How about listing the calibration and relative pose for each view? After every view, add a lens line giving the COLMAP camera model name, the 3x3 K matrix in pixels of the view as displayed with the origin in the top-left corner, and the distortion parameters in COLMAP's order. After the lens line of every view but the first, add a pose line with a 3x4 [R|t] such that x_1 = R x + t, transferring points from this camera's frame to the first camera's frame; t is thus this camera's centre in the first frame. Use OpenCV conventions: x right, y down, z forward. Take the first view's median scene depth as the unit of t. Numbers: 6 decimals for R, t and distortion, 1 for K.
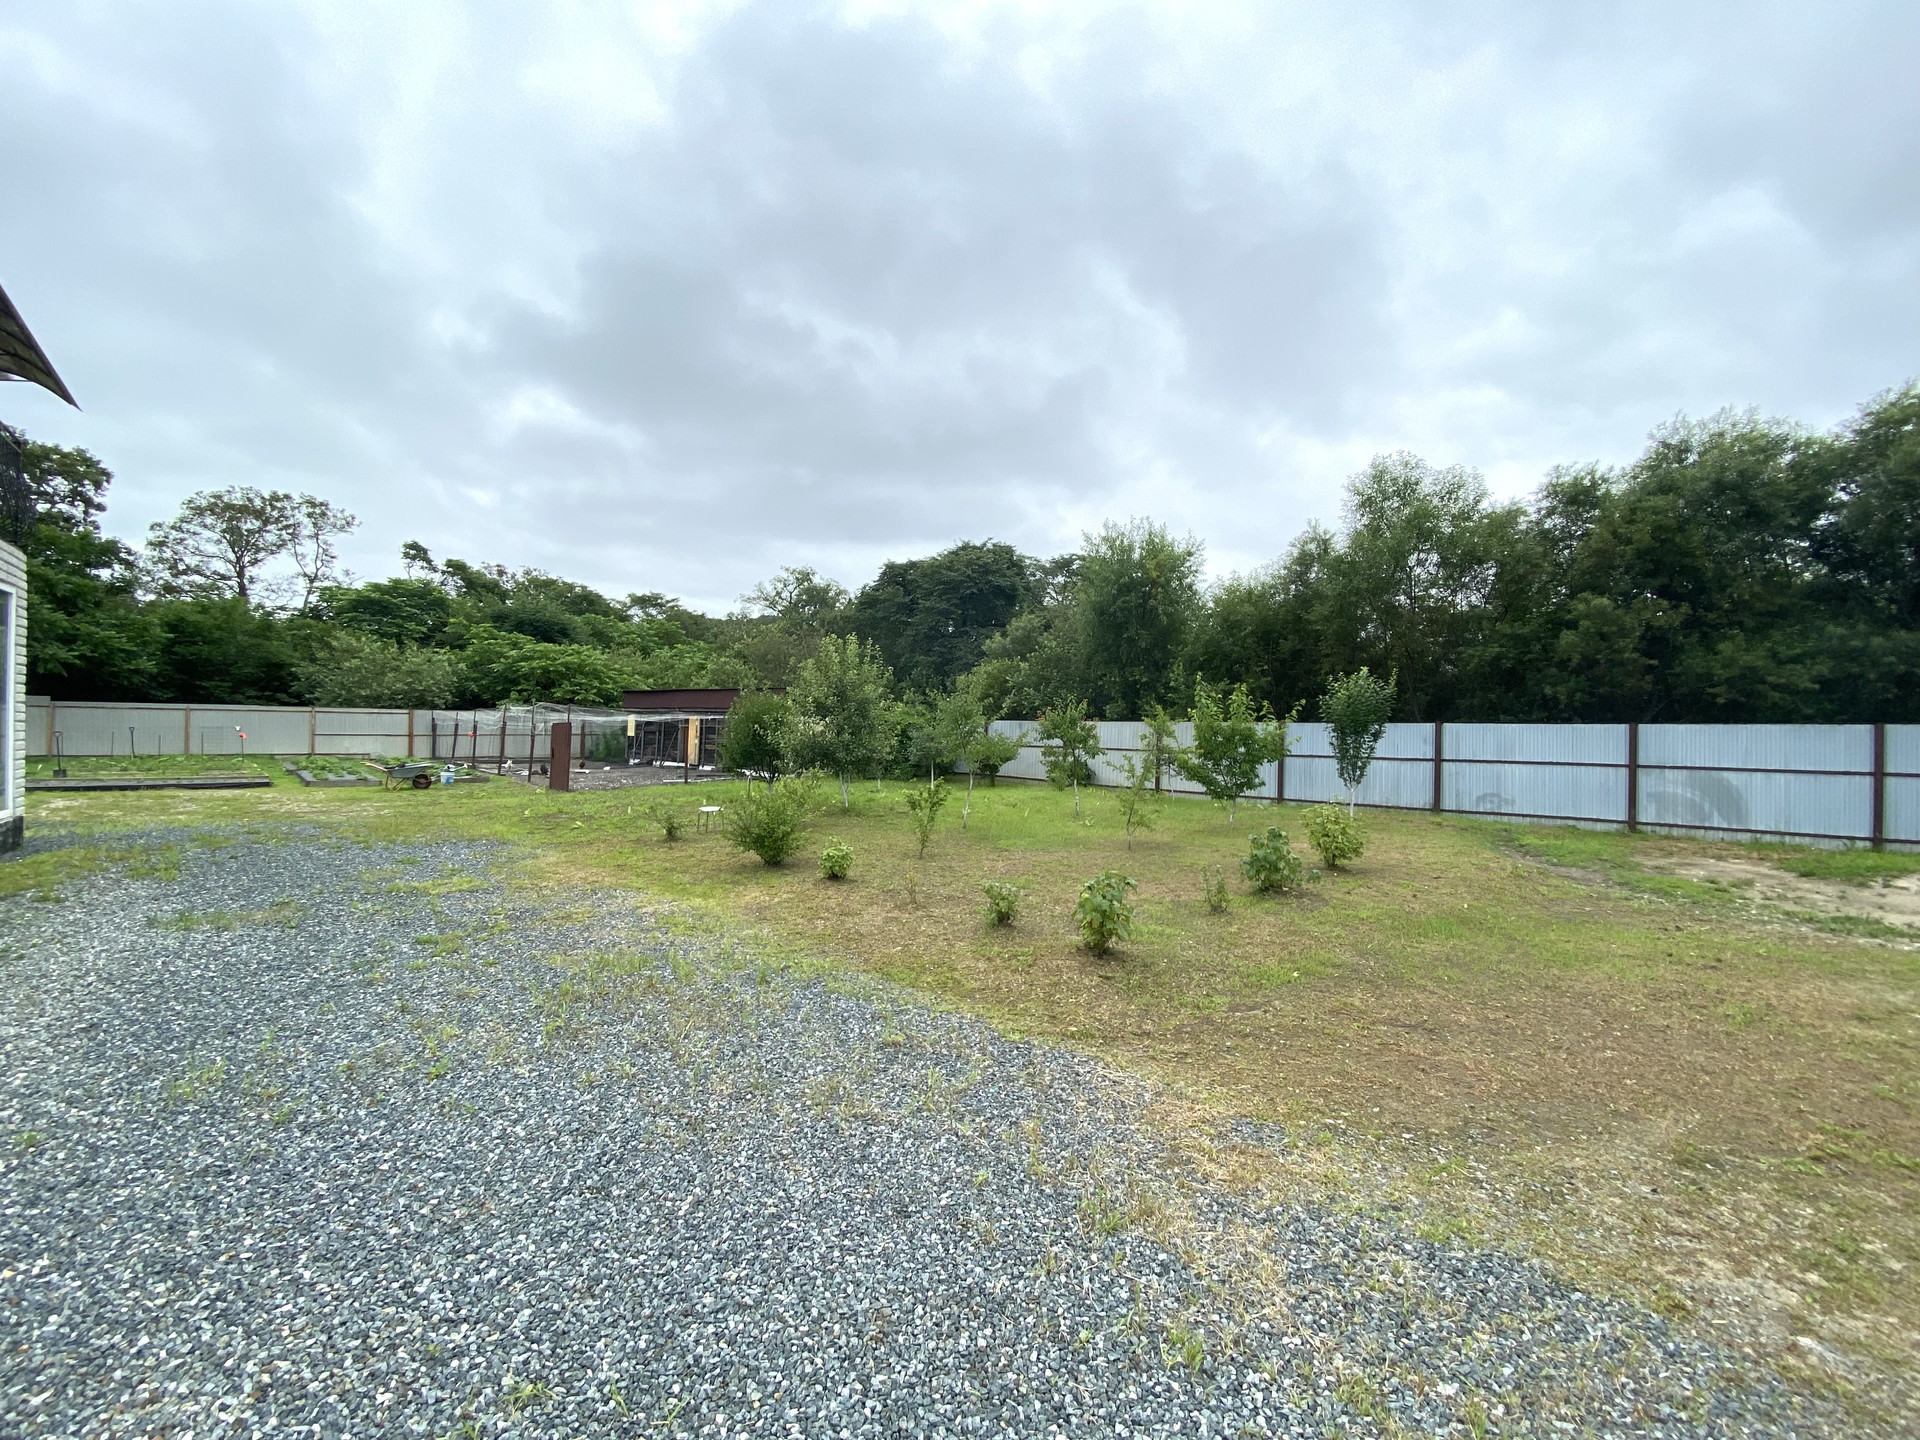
lens RADIAL K [[775.0, 0, 953.3], [0, 775.0, 717.7], [0, 0, 1]] dist [0.018584, -0.019408]
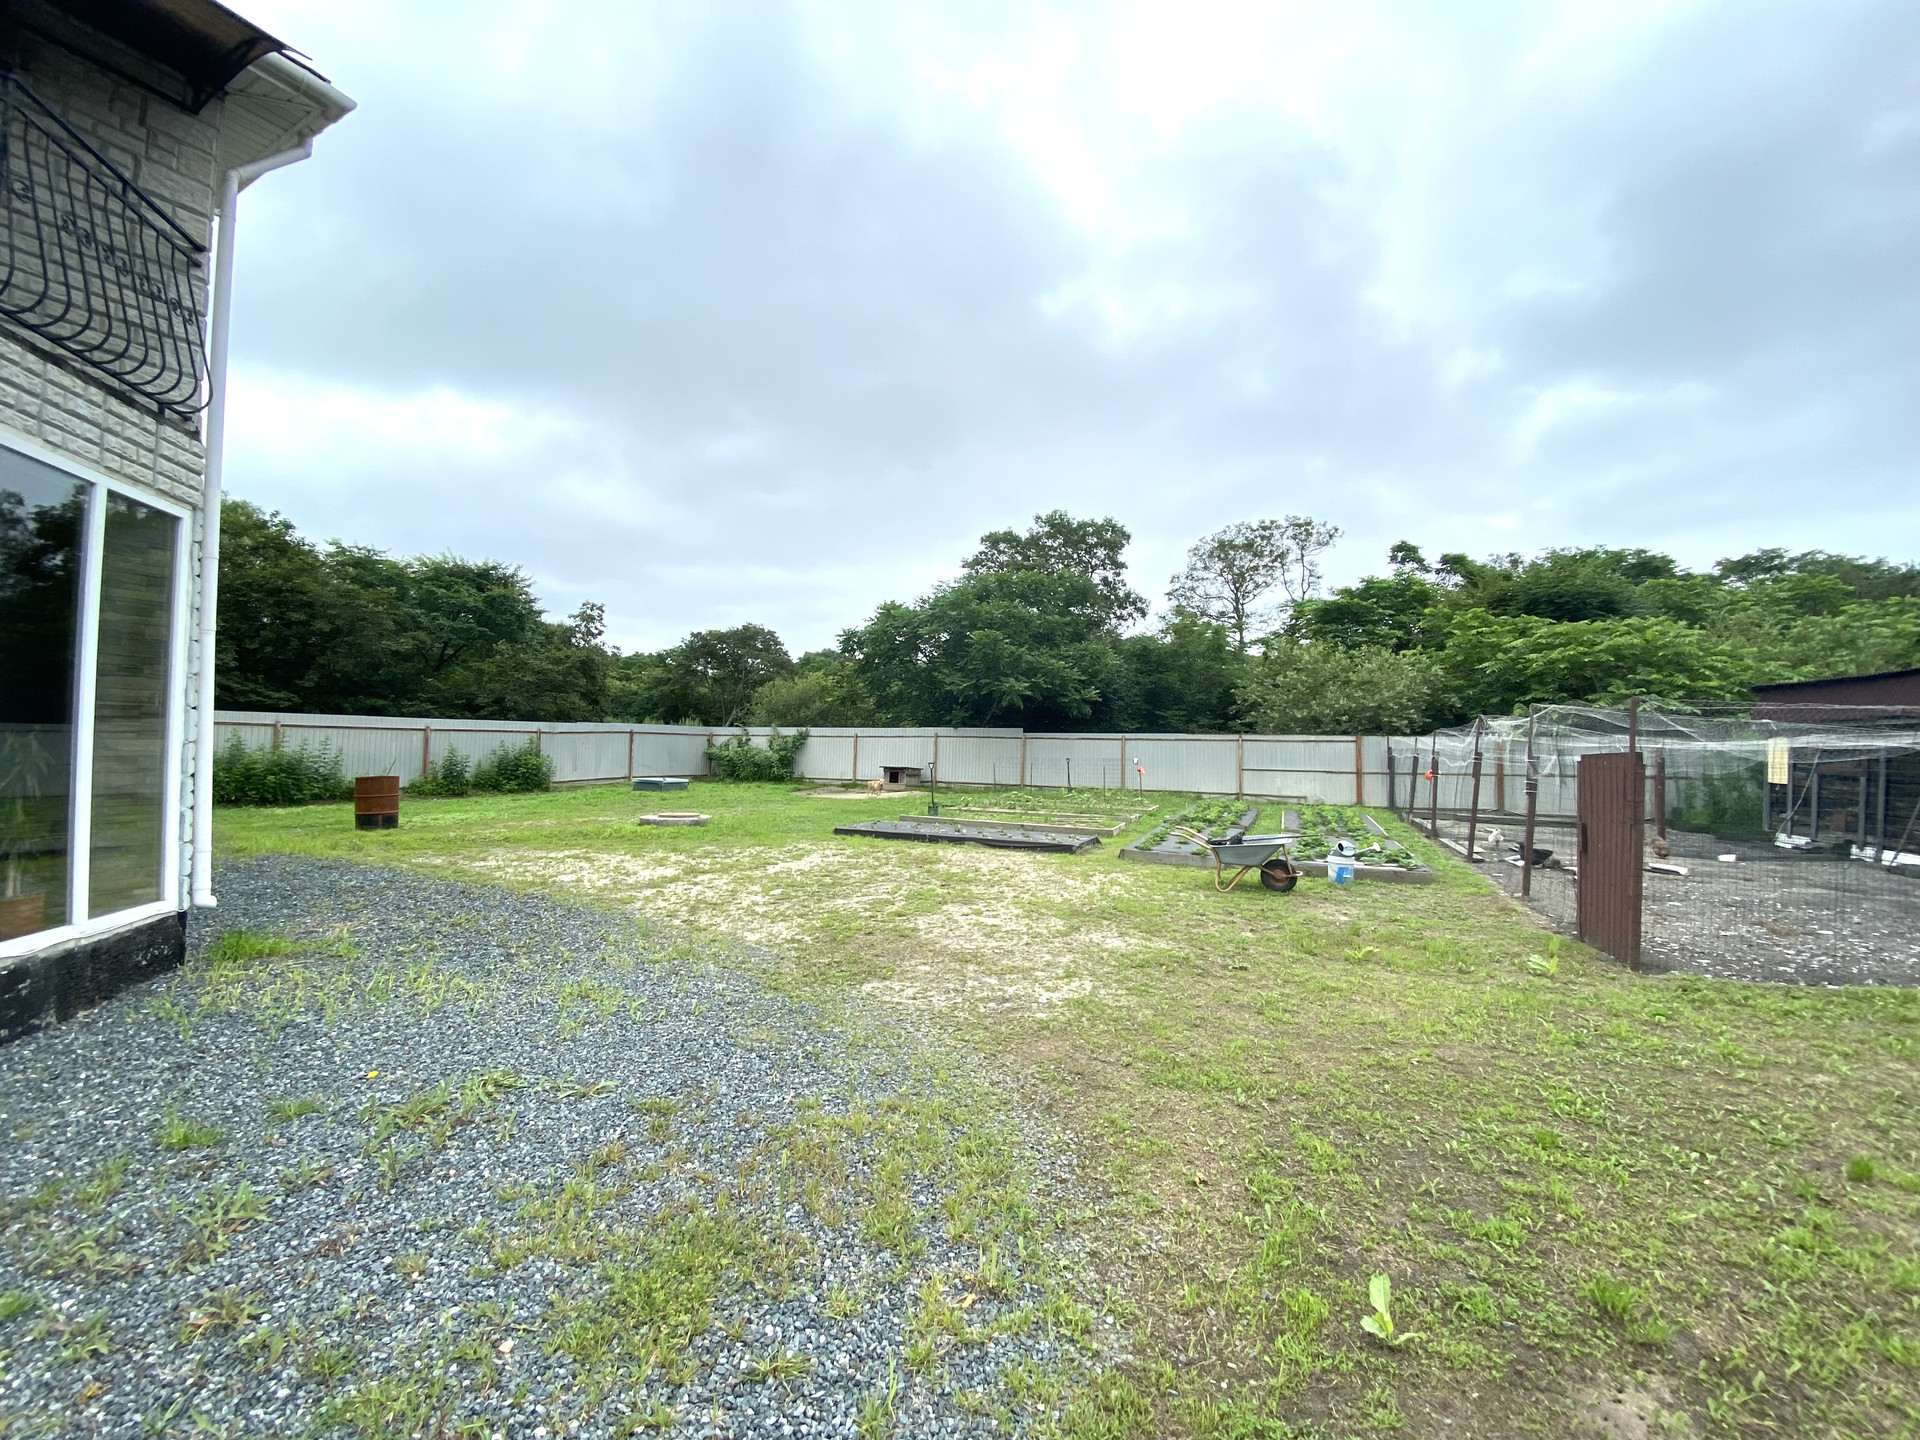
lens RADIAL K [[765.4, 0, 928.9], [0, 765.4, 722.3], [0, 0, 1]] dist [-0.001285, -0.019564]
pose [[0.360045, -0.037109, -0.932196, -0.164512], [0.003155, 0.999251, -0.038560, 0.002141], [0.932929, 0.010943, 0.359893, 0.328790]]
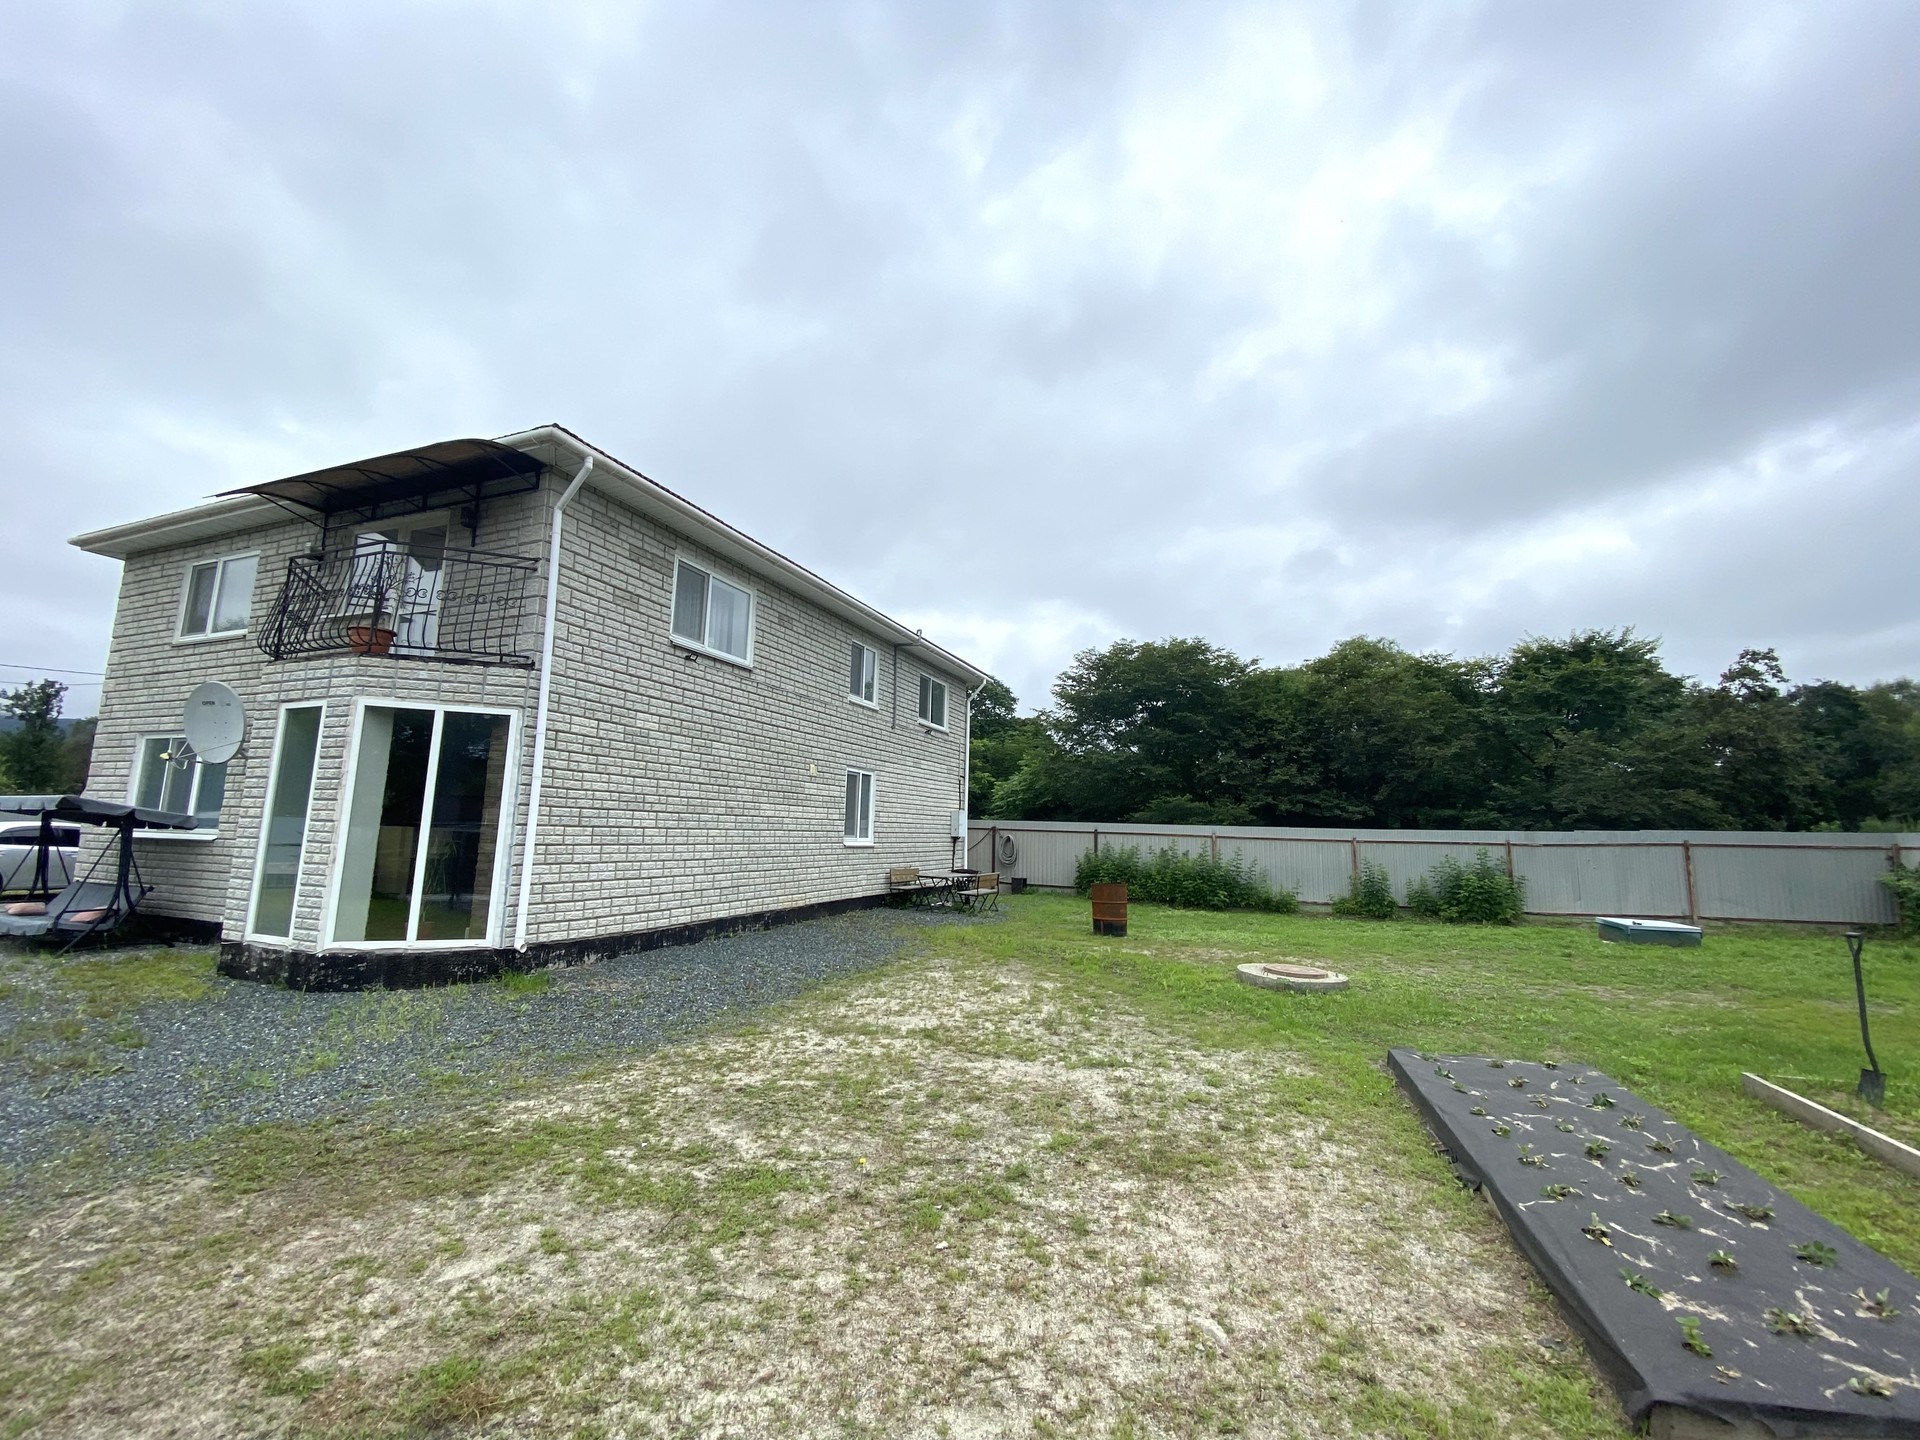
lens RADIAL K [[775.0, 0, 953.3], [0, 775.0, 717.7], [0, 0, 1]] dist [0.018584, -0.019408]
pose [[-0.874970, -0.106704, -0.472273, -0.350063], [-0.030963, 0.985748, -0.165352, -0.002757], [0.483186, -0.130055, -0.865804, 0.532661]]
